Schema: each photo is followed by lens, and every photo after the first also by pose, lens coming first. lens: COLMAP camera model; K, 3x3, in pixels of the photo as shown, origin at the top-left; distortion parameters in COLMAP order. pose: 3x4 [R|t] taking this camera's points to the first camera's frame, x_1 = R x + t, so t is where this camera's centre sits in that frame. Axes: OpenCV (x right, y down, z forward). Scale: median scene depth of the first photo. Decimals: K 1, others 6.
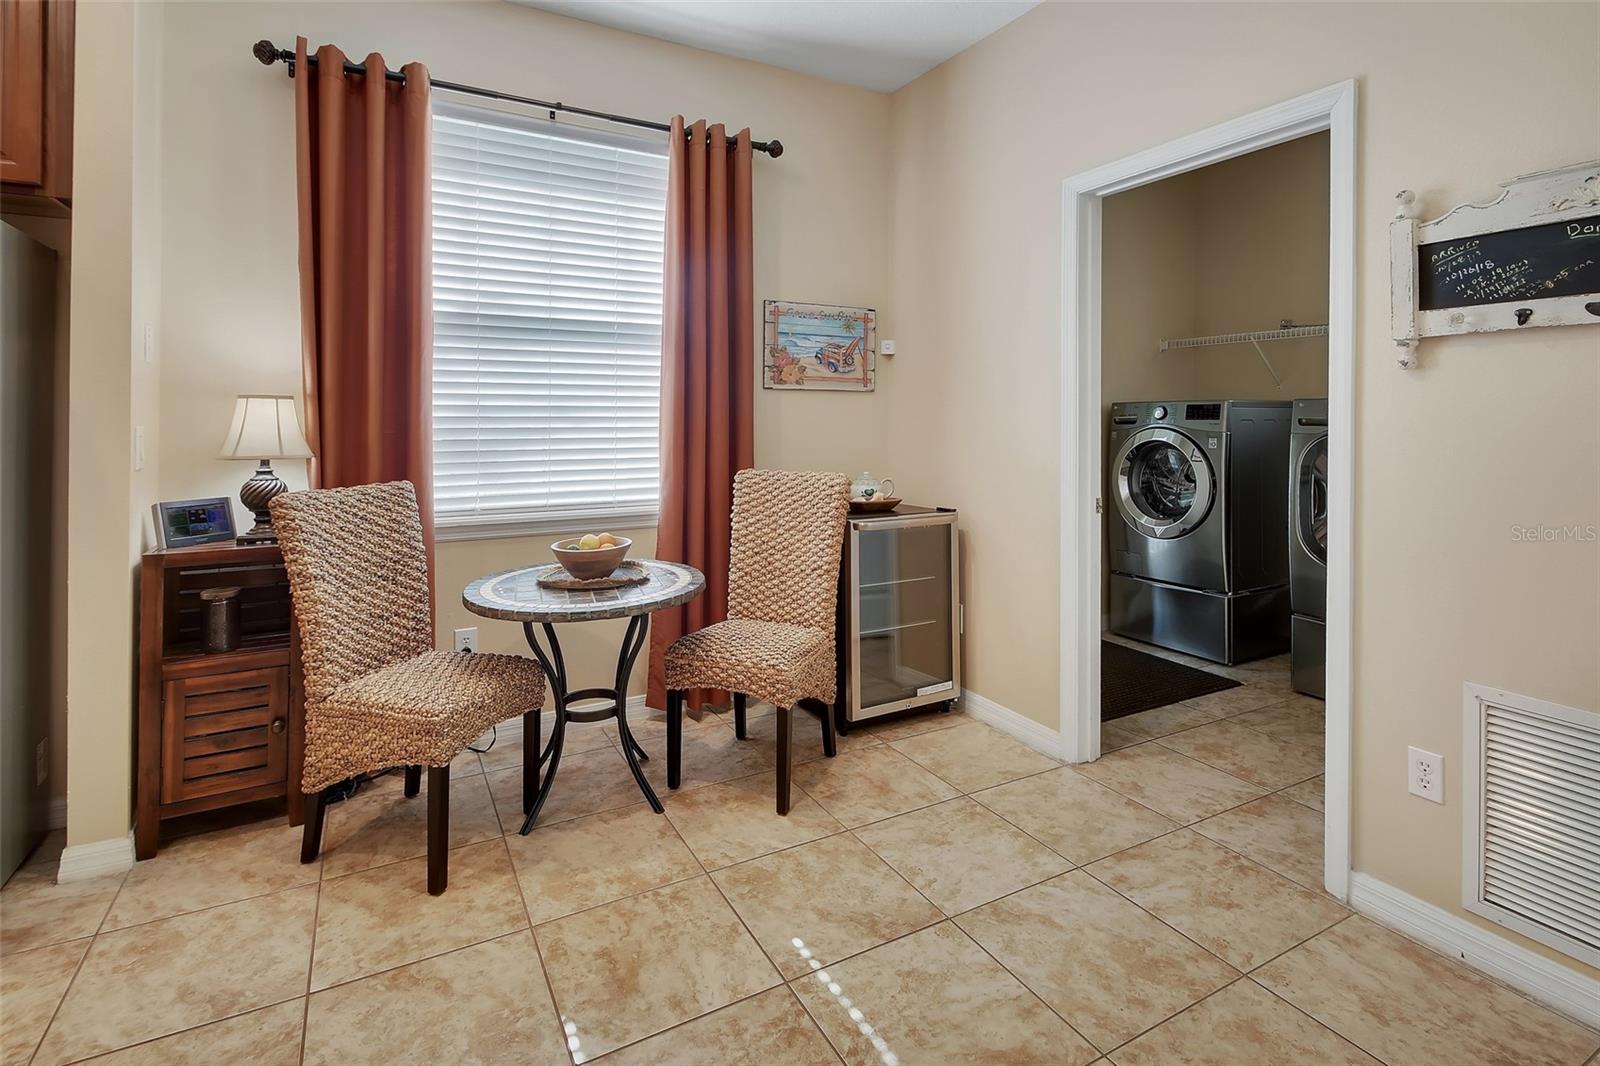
lens RADIAL K [[774.0, 0, 794.2], [0, 774.0, 411.6], [0, 0, 1]] dist [0.020908, -0.009246]
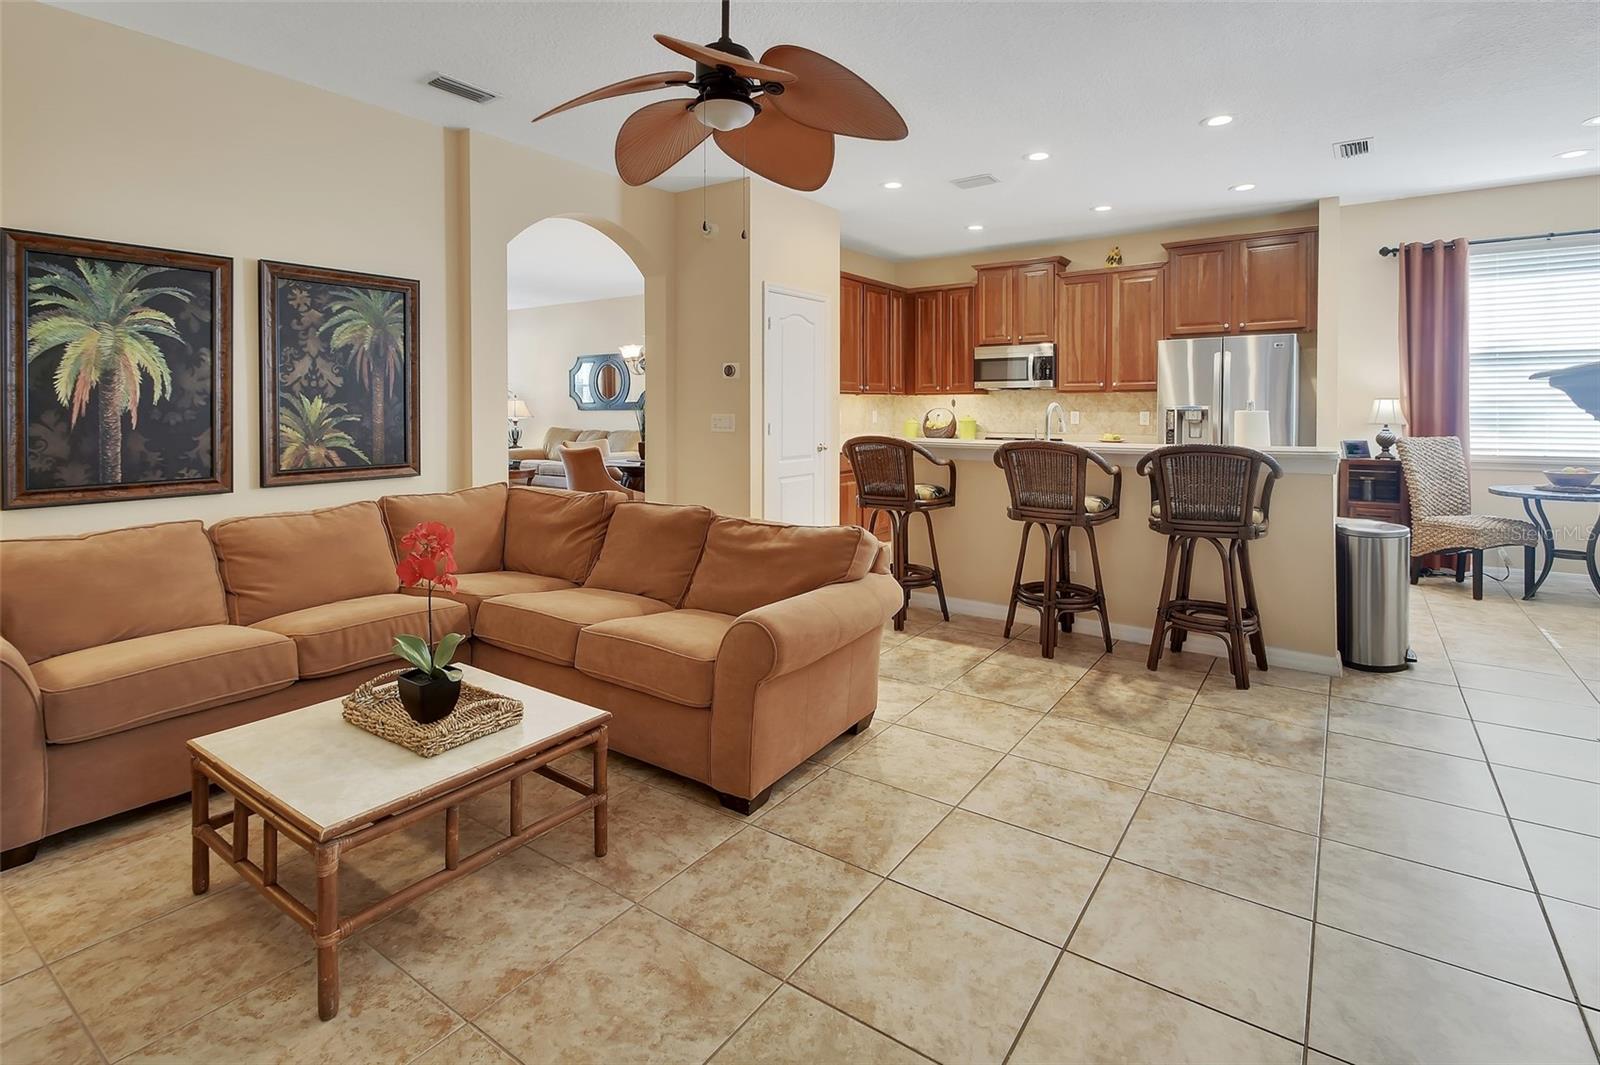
lens RADIAL K [[774.0, 0, 783.2], [0, 774.0, 420.1], [0, 0, 1]] dist [0.020908, -0.009246]
pose [[0.423538, 0.005823, -0.905859, 0.612192], [0.013068, 0.999836, 0.012537, -0.005802], [0.905784, -0.017148, 0.423393, -1.457824]]
